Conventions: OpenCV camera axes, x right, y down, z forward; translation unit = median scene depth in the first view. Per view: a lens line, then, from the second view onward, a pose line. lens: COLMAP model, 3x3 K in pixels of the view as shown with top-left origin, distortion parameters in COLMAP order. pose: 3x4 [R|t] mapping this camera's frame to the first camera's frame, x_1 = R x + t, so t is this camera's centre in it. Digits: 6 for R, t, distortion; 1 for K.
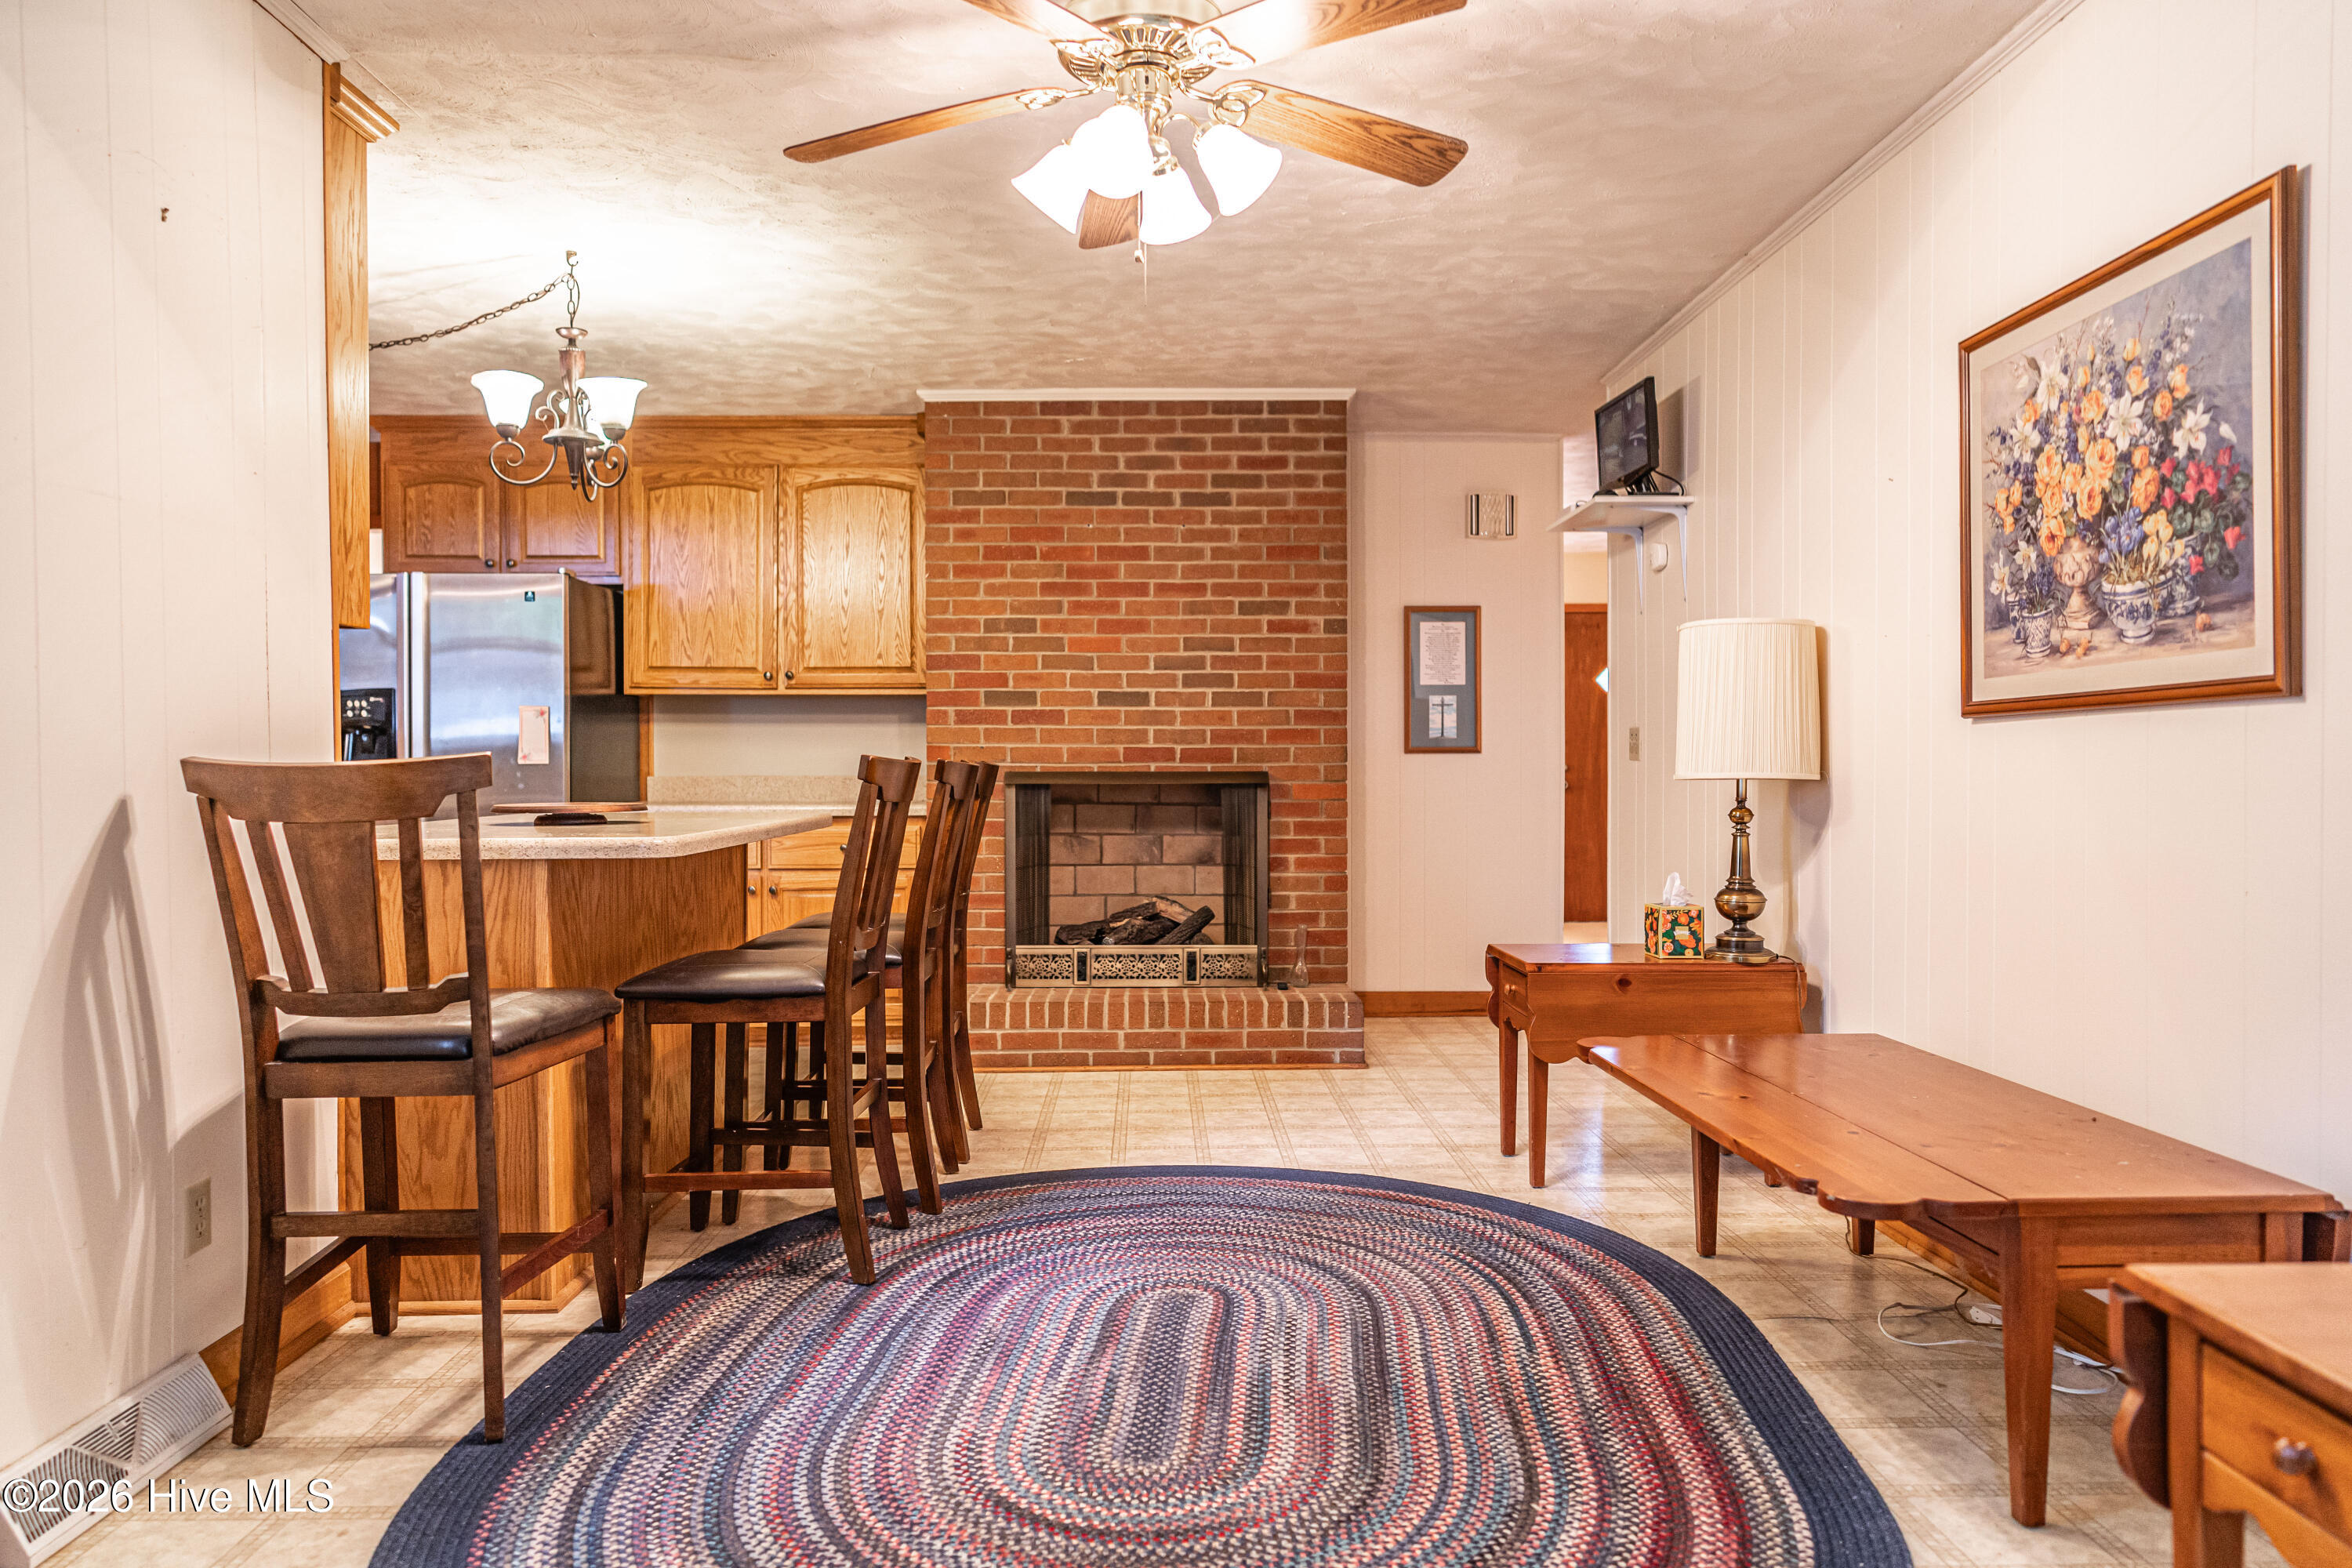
lens RADIAL K [[1574.4, 0, 1167.8], [0, 1574.4, 792.2], [0, 0, 1]] dist [-0.004407, 0.003895]
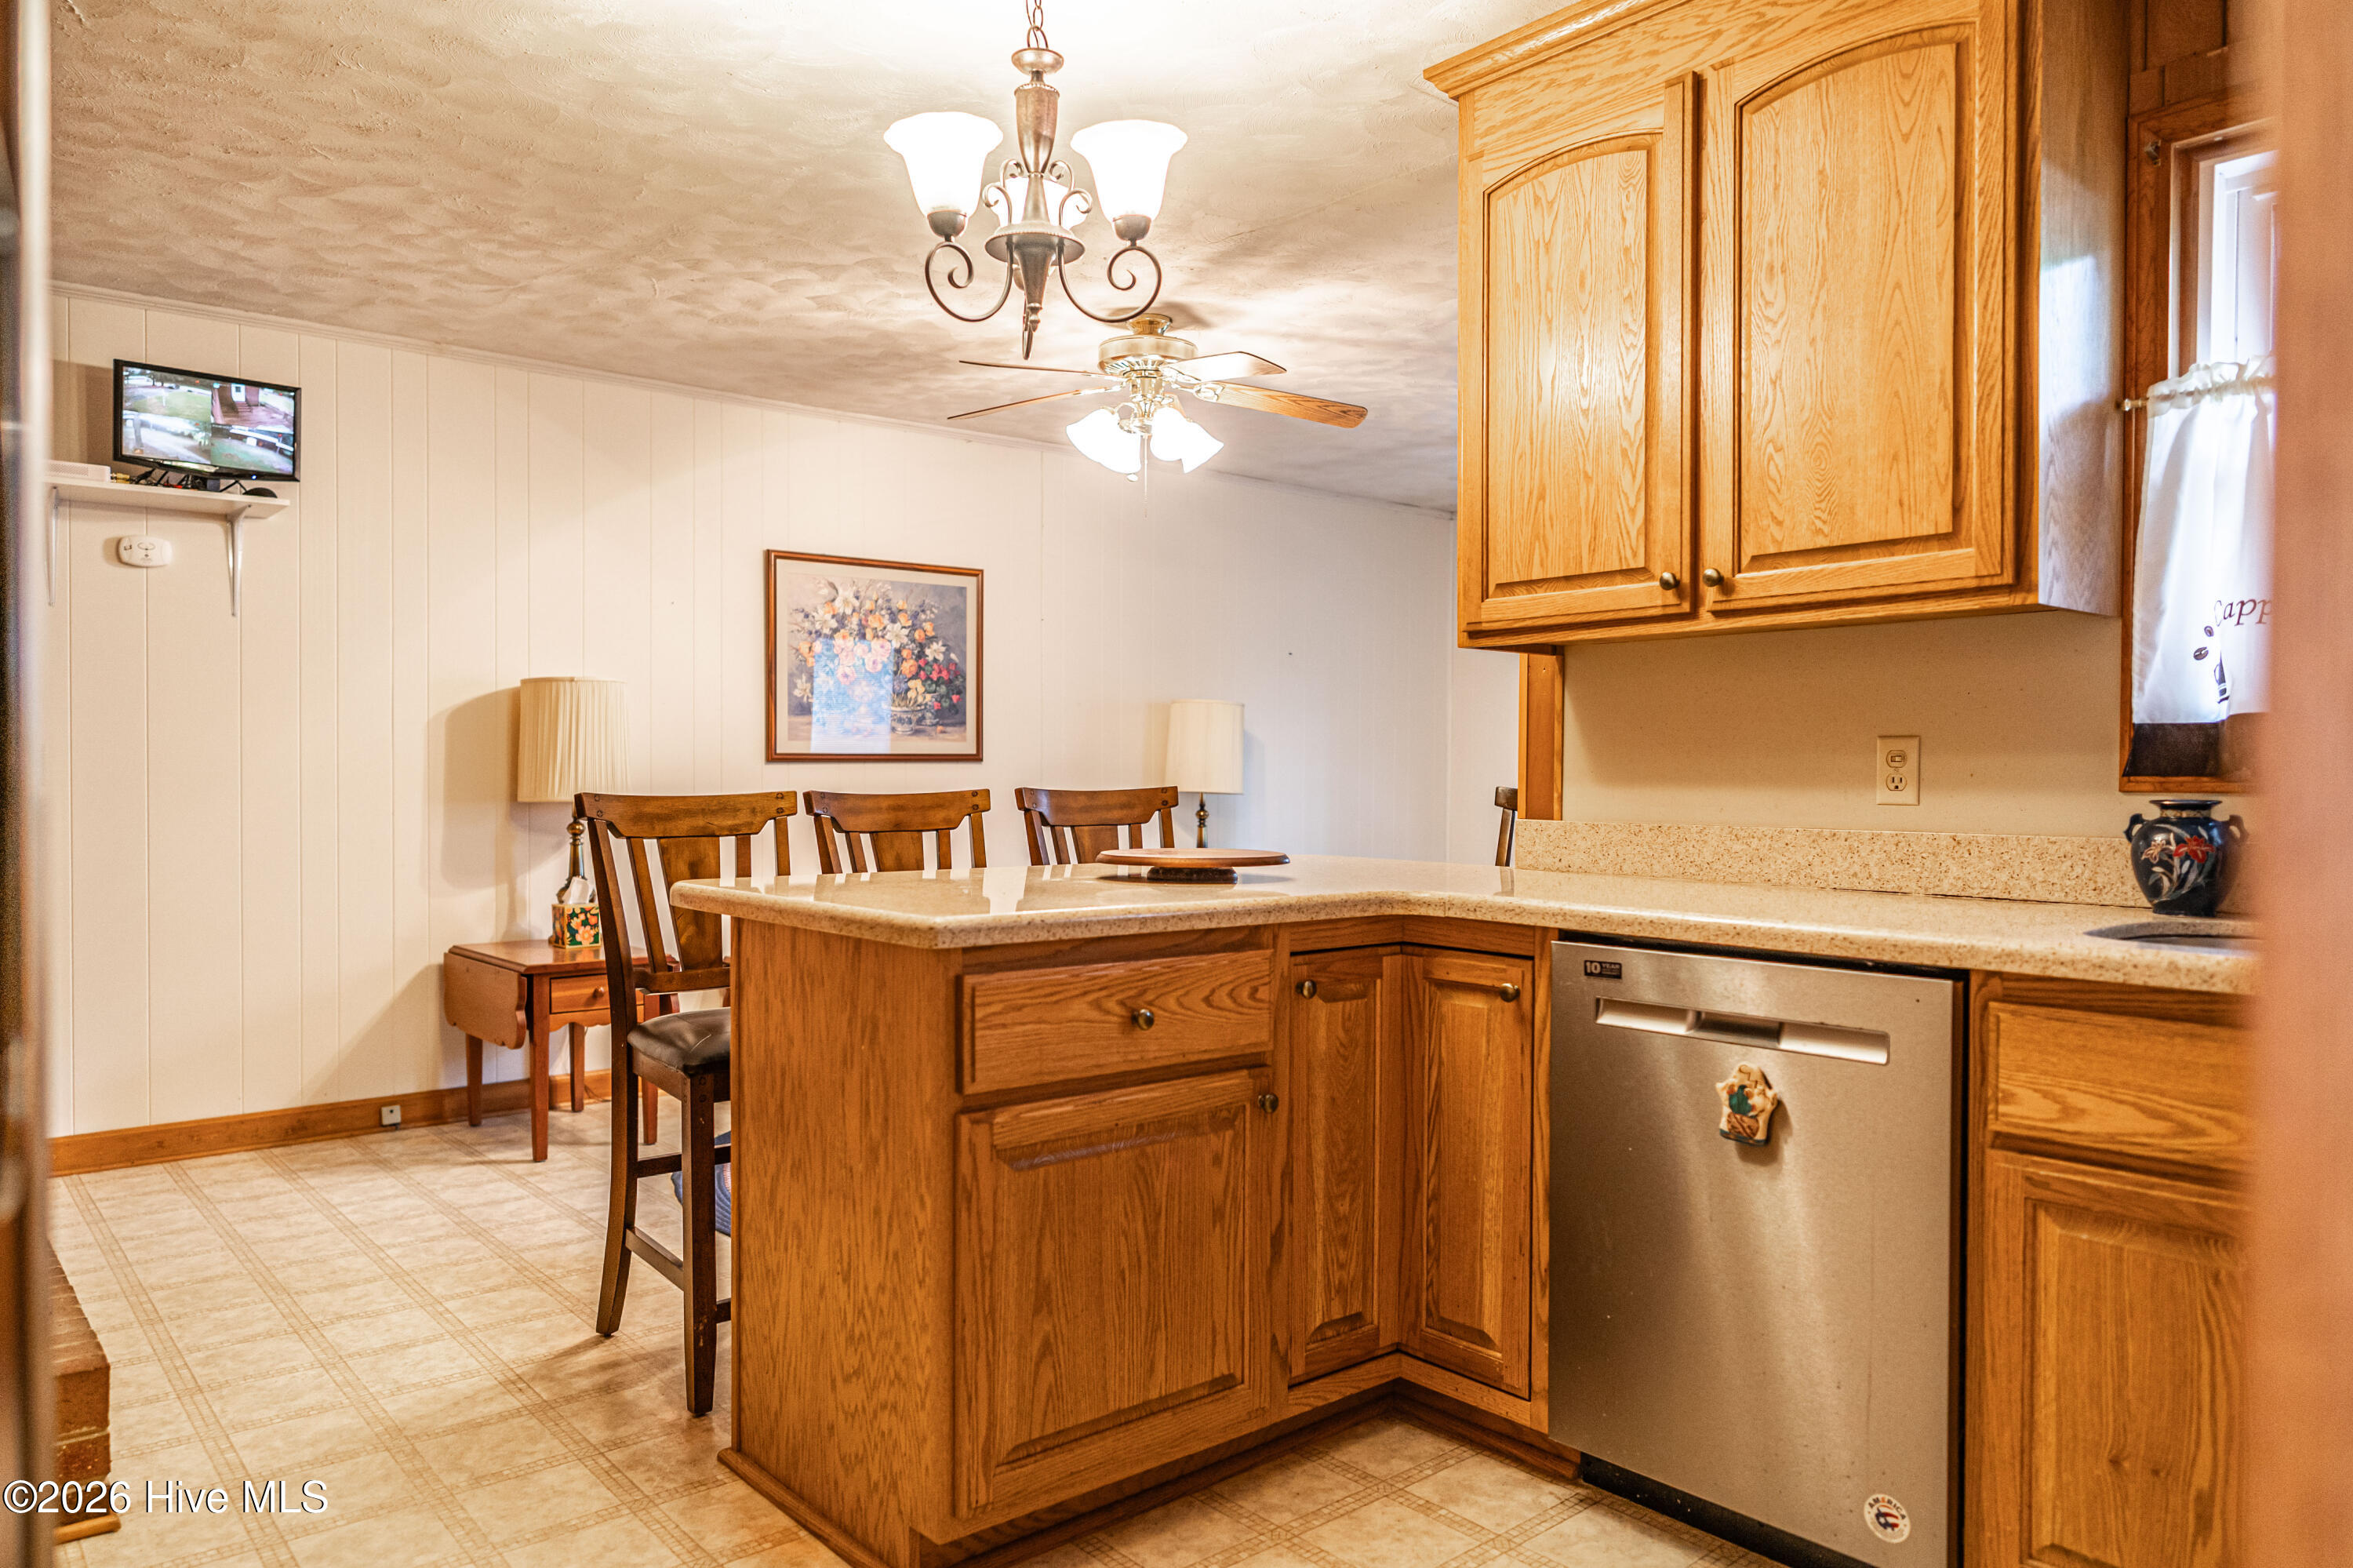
lens RADIAL K [[1582.2, 0, 1188.4], [0, 1582.2, 784.4], [0, 0, 1]] dist [-0.005502, 0.000604]
pose [[-0.645257, -0.007103, 0.763932, -0.940575], [0.009785, 0.999798, 0.017561, -0.038607], [-0.763903, 0.018807, -0.645057, 1.447494]]
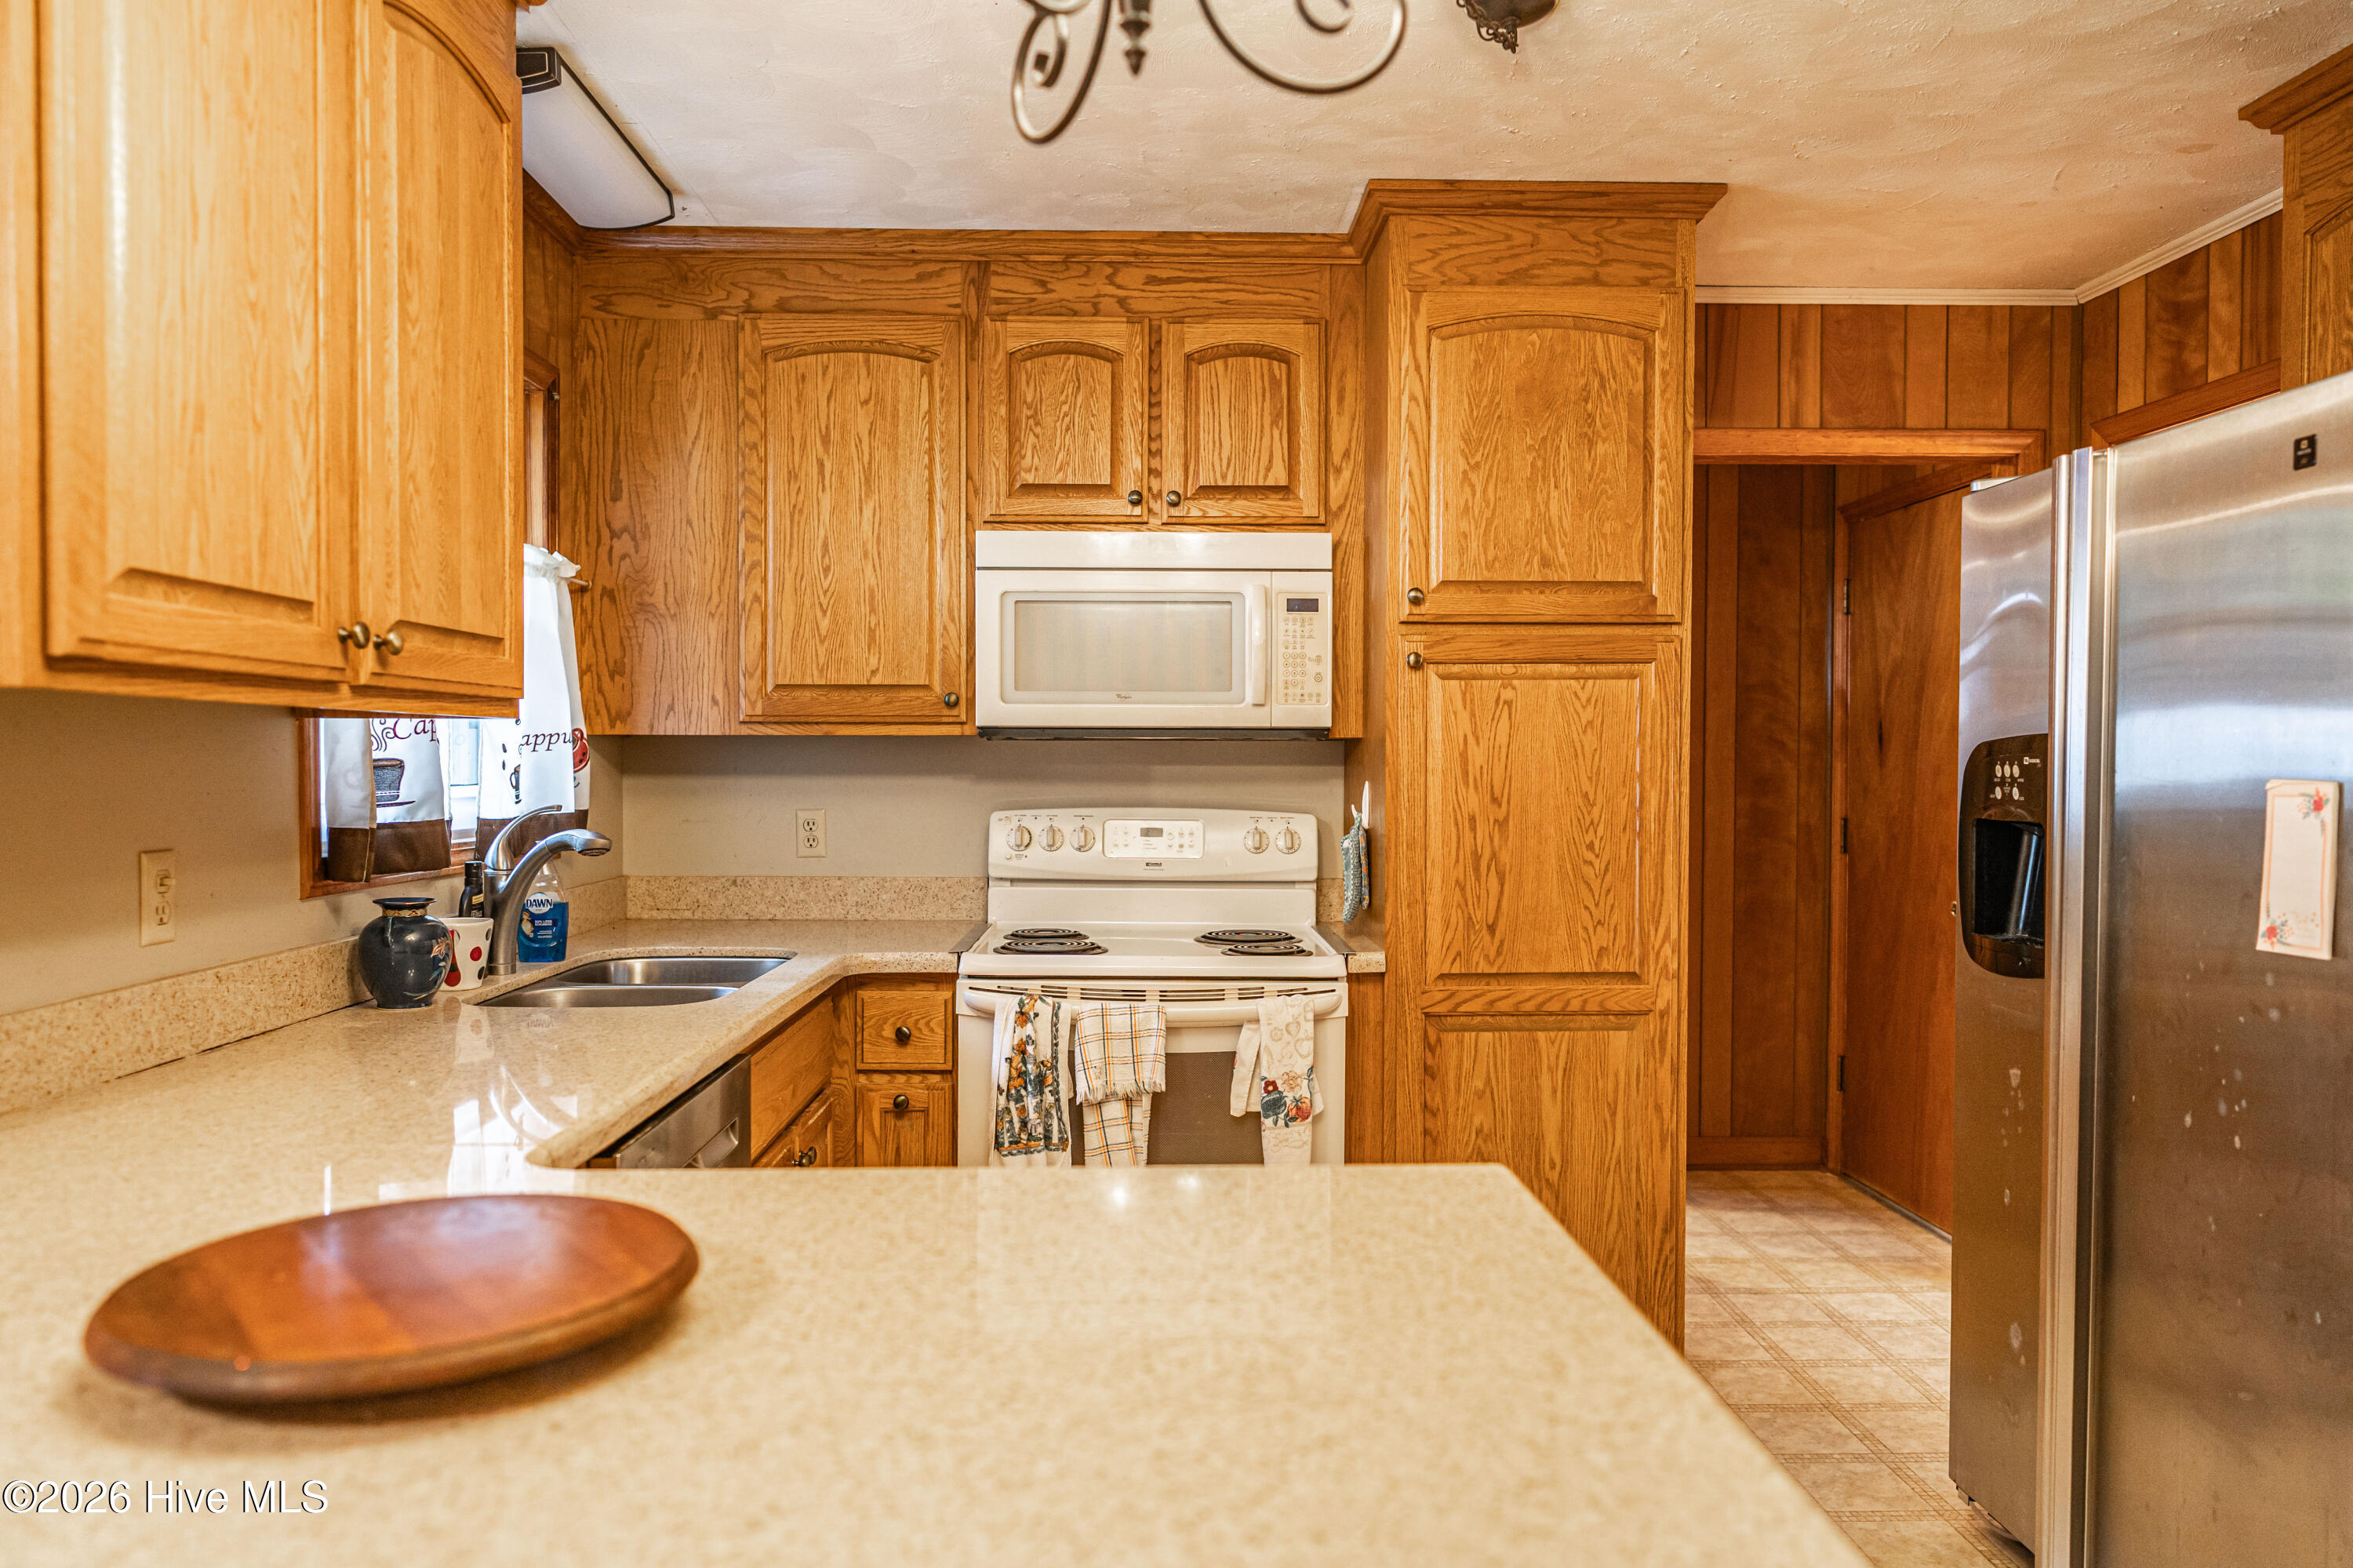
lens RADIAL K [[1565.6, 0, 1172.3], [0, 1565.6, 789.4], [0, 0, 1]] dist [-0.002866, 0.004239]
pose [[0.017411, 0.019108, -0.999666, -0.110778], [-0.017927, 0.999663, 0.018796, -0.079178], [0.999688, 0.017593, 0.017748, 1.084866]]
